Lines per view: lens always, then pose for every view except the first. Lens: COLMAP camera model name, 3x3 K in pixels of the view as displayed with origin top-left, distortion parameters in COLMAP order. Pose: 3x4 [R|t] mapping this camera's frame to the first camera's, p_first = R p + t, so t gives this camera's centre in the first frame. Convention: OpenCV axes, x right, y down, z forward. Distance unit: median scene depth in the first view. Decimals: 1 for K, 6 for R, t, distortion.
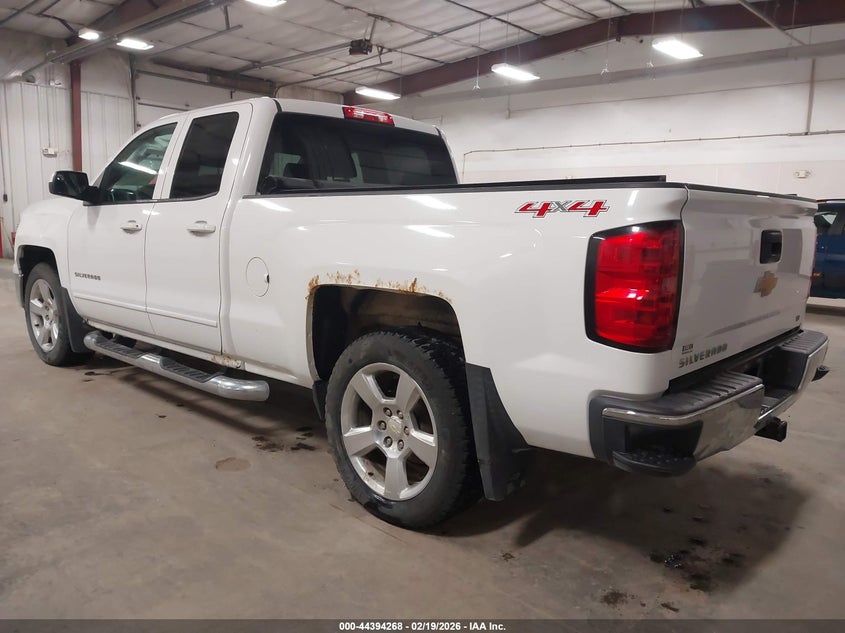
lens RADIAL K [[679.0, 0, 424.2], [0, 679.0, 309.8], [0, 0, 1]] dist [0.024899, -0.004213]
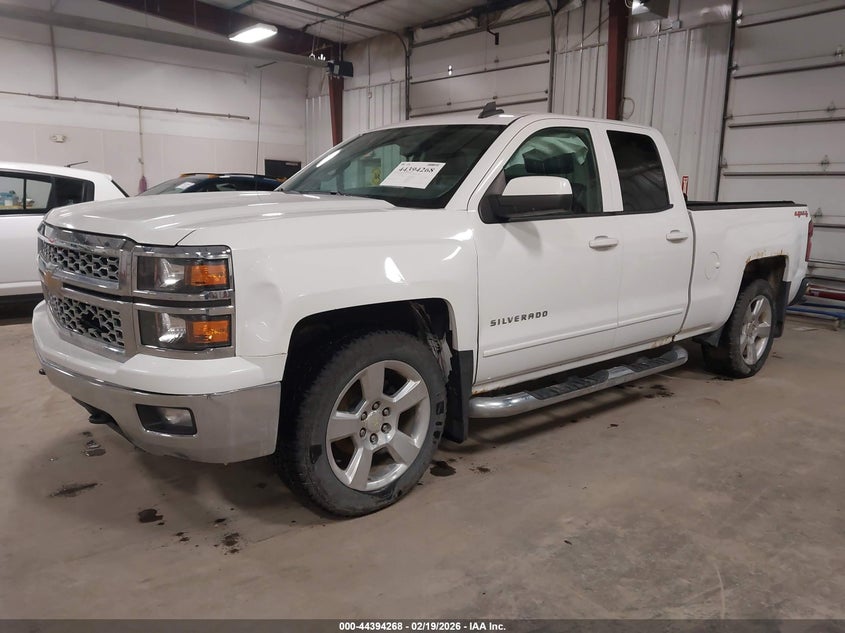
lens RADIAL K [[683.3, 0, 422.5], [0, 683.3, 316.5], [0, 0, 1]] dist [0.008357, 0.006626]
pose [[0.088205, -0.199099, 0.976002, -1.330898], [0.108290, 0.975930, 0.189297, -0.219117], [-0.990199, 0.088994, 0.107642, 1.121528]]
